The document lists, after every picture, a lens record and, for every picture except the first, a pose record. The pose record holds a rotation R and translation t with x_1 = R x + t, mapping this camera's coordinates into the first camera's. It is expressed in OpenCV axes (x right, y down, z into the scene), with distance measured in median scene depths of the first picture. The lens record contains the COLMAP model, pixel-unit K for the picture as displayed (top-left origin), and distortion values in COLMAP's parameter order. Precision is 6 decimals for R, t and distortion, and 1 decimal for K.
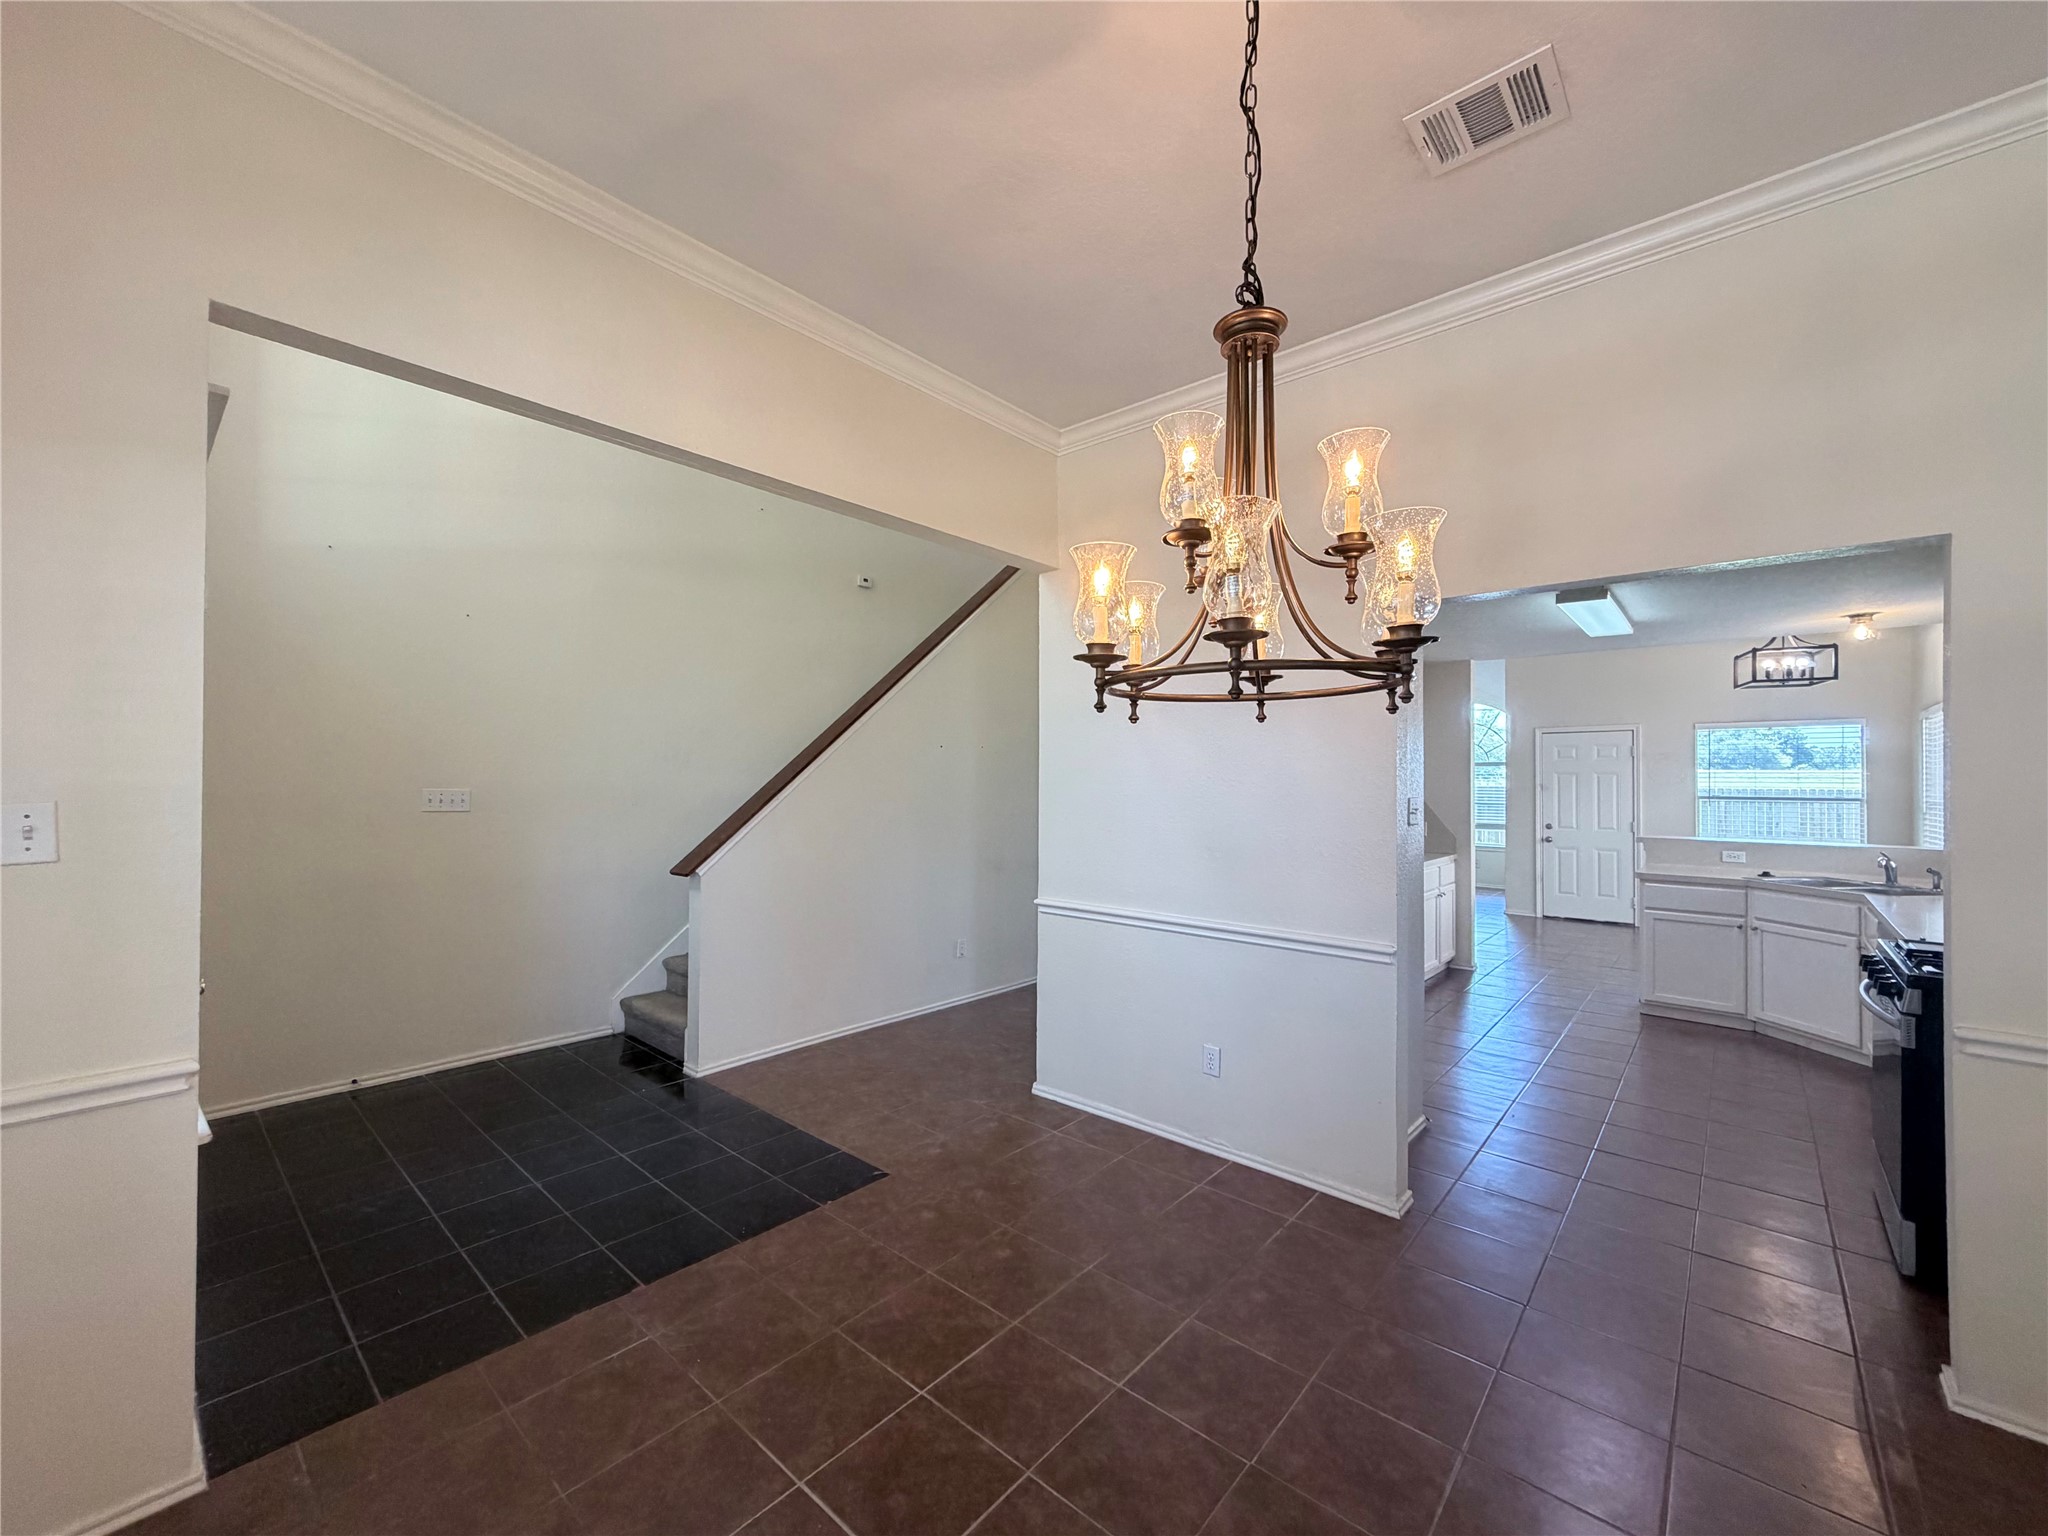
lens RADIAL K [[819.0, 0, 1017.9], [0, 819.0, 771.3], [0, 0, 1]] dist [-0.017277, -0.000153]
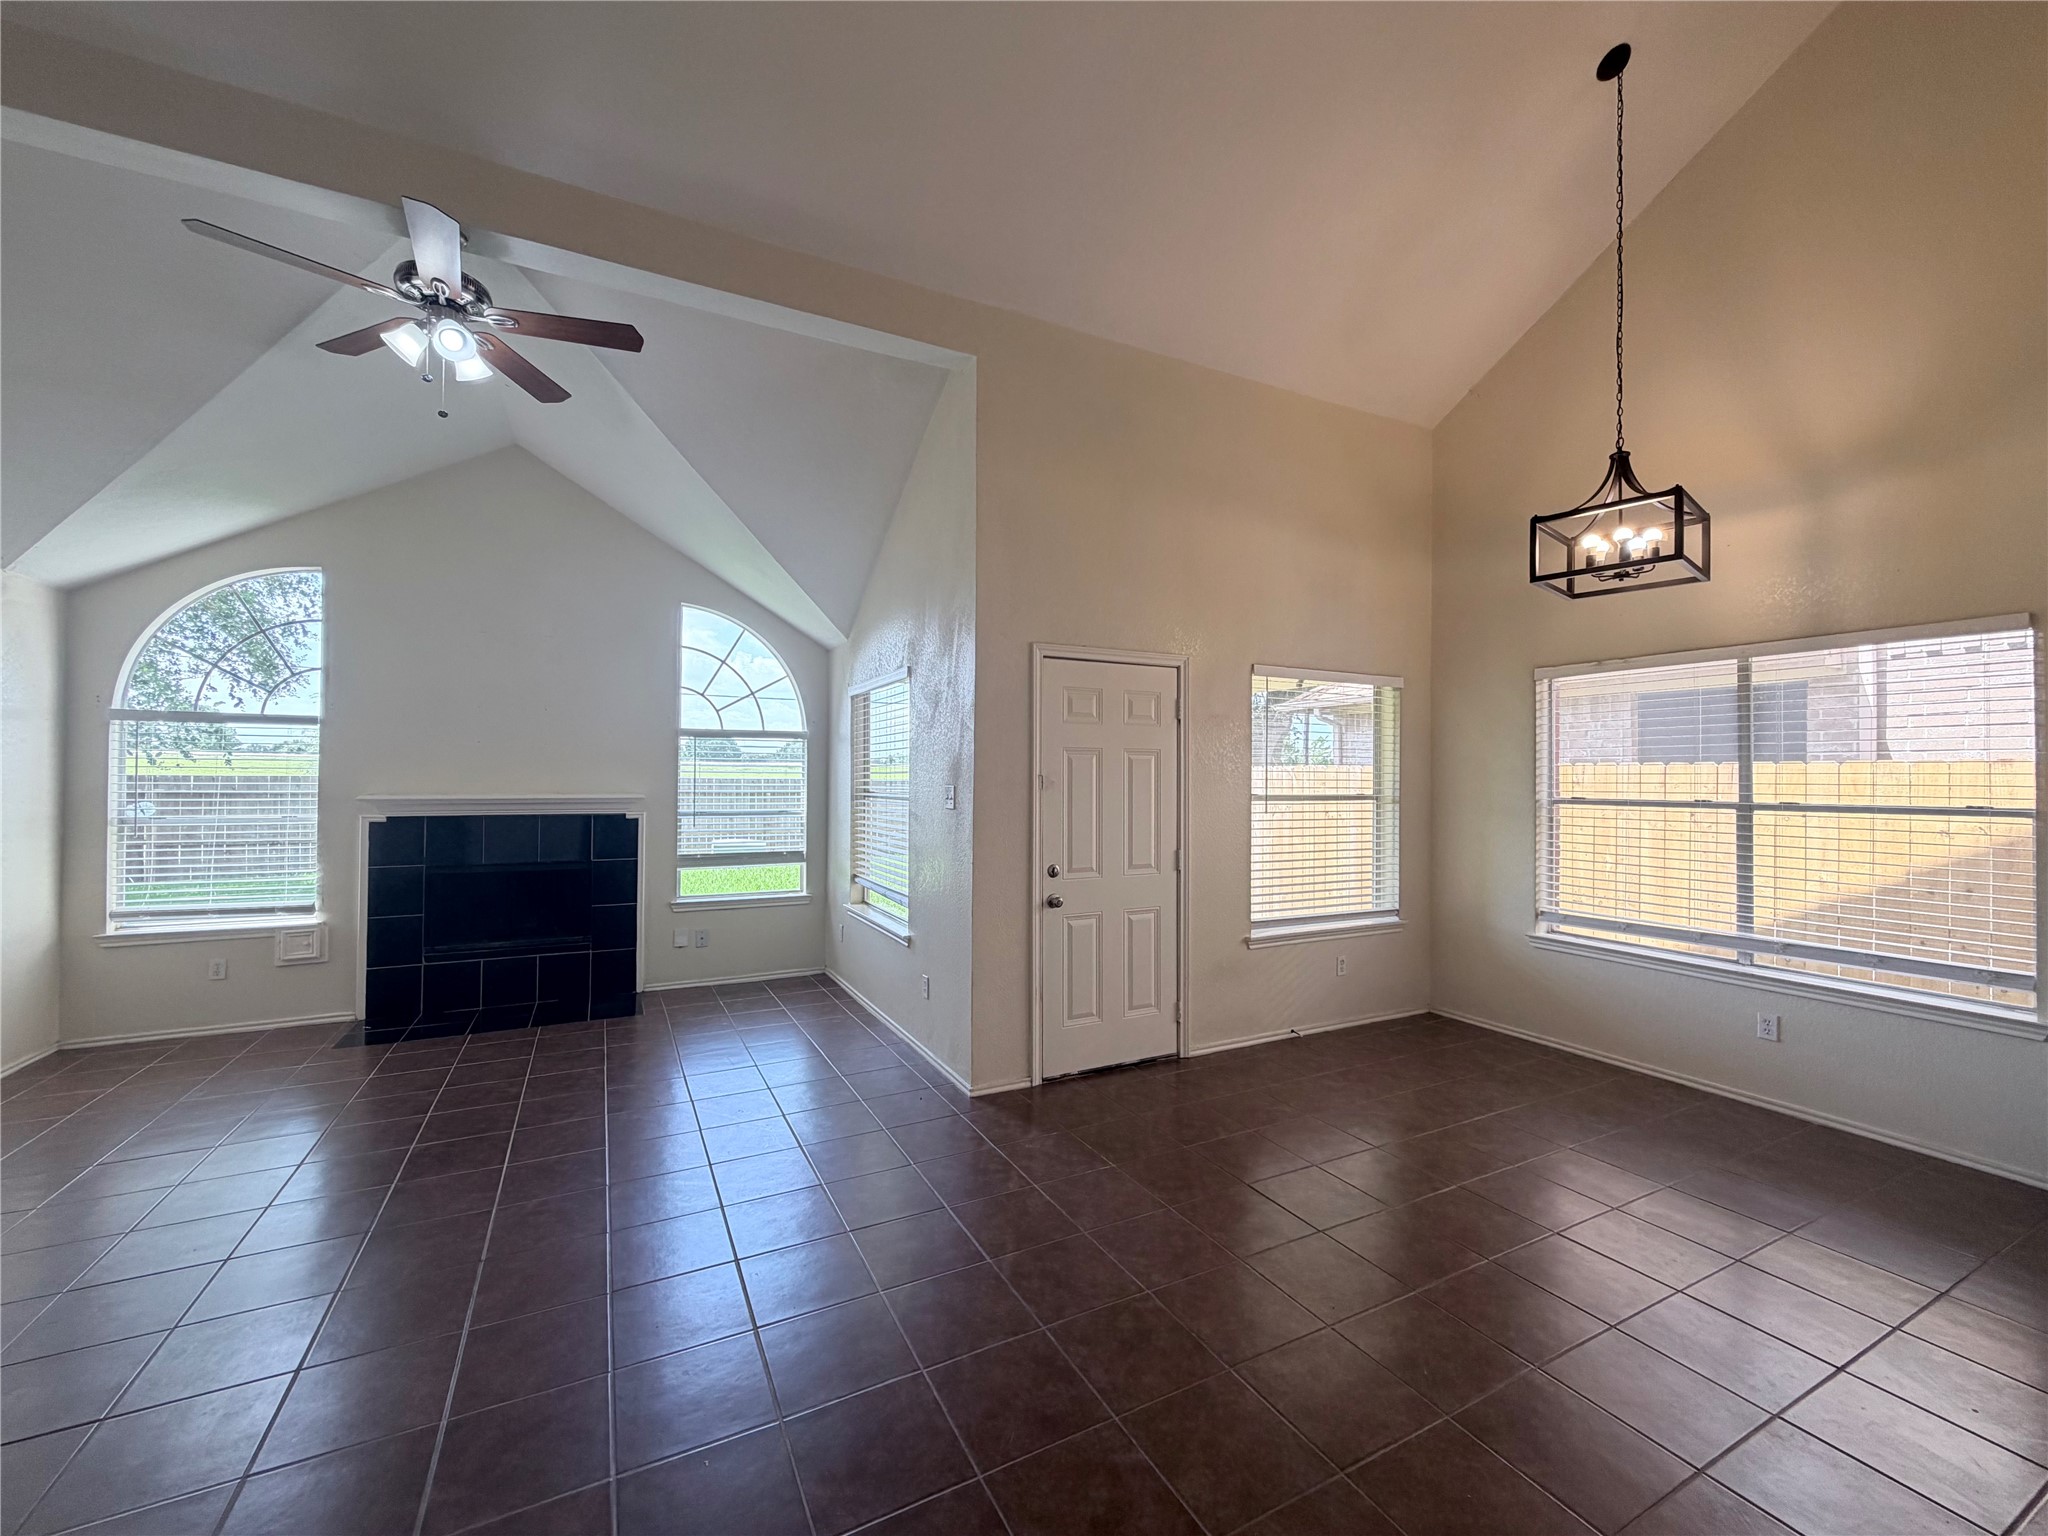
lens RADIAL K [[814.6, 0, 1021.6], [0, 814.6, 765.7], [0, 0, 1]] dist [-0.000106, -0.000082]
pose [[0.363314, 0.011452, 0.931596, 0.239410], [-0.016193, 0.999851, -0.005976, 0.013963], [-0.931526, -0.012914, 0.363445, 0.859803]]
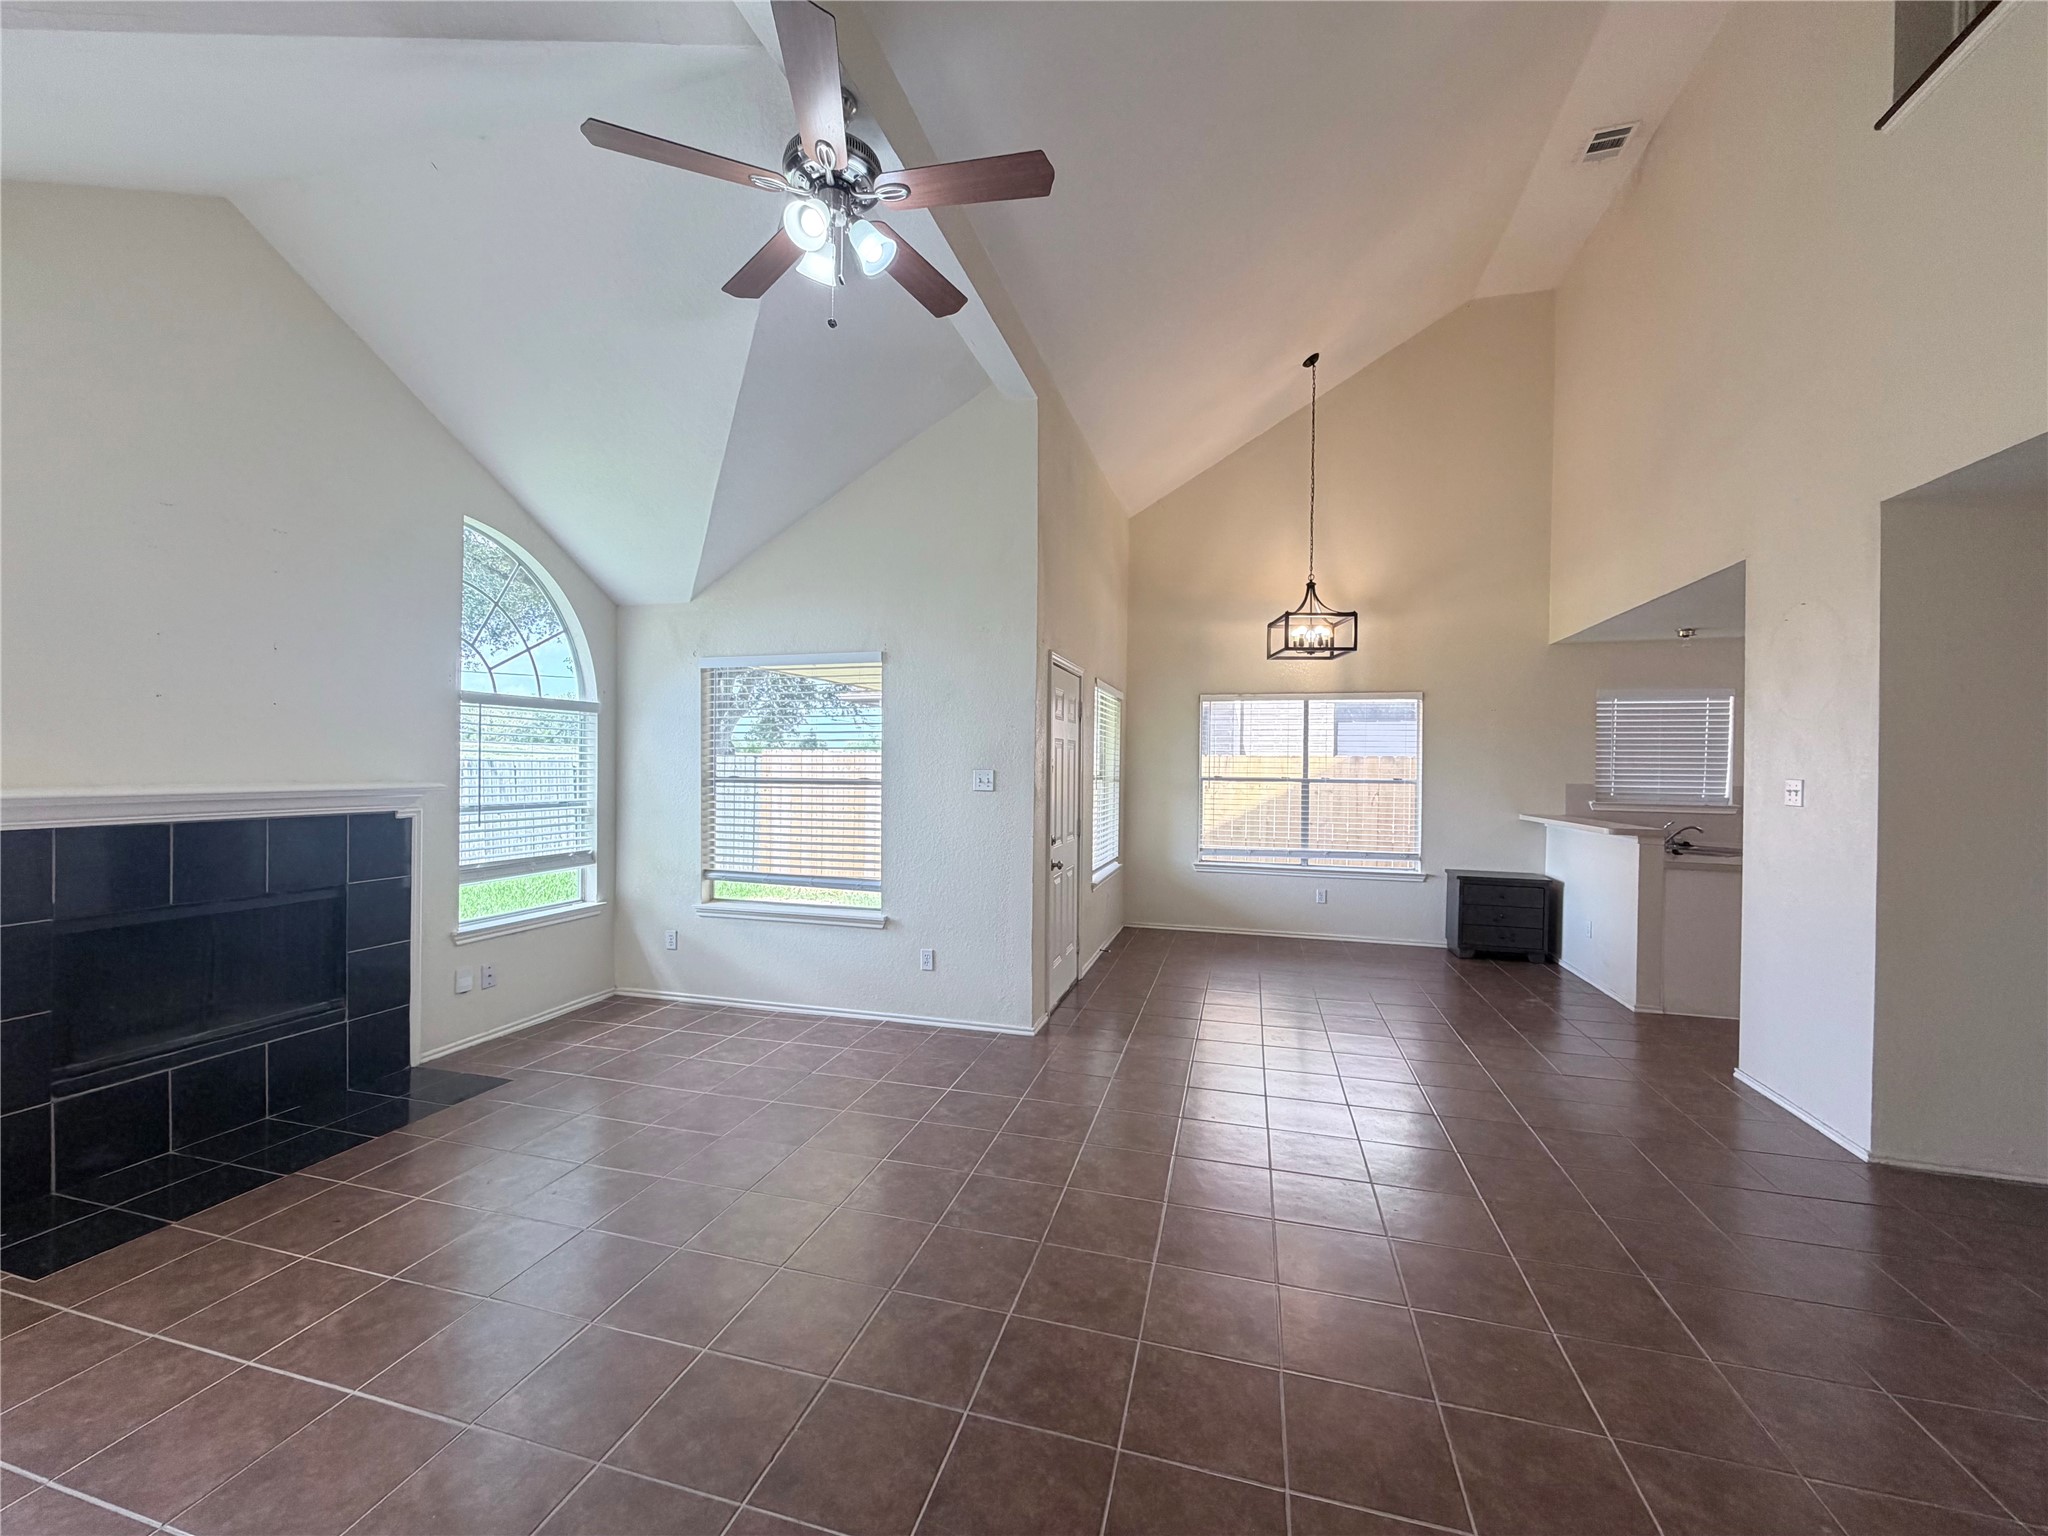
lens RADIAL K [[819.0, 0, 1017.9], [0, 819.0, 771.3], [0, 0, 1]] dist [-0.017277, -0.000153]
pose [[-0.439598, -0.018553, 0.898003, 0.186342], [-0.026142, 0.999627, 0.007856, 0.018883], [-0.897814, -0.020023, -0.439919, 1.260545]]
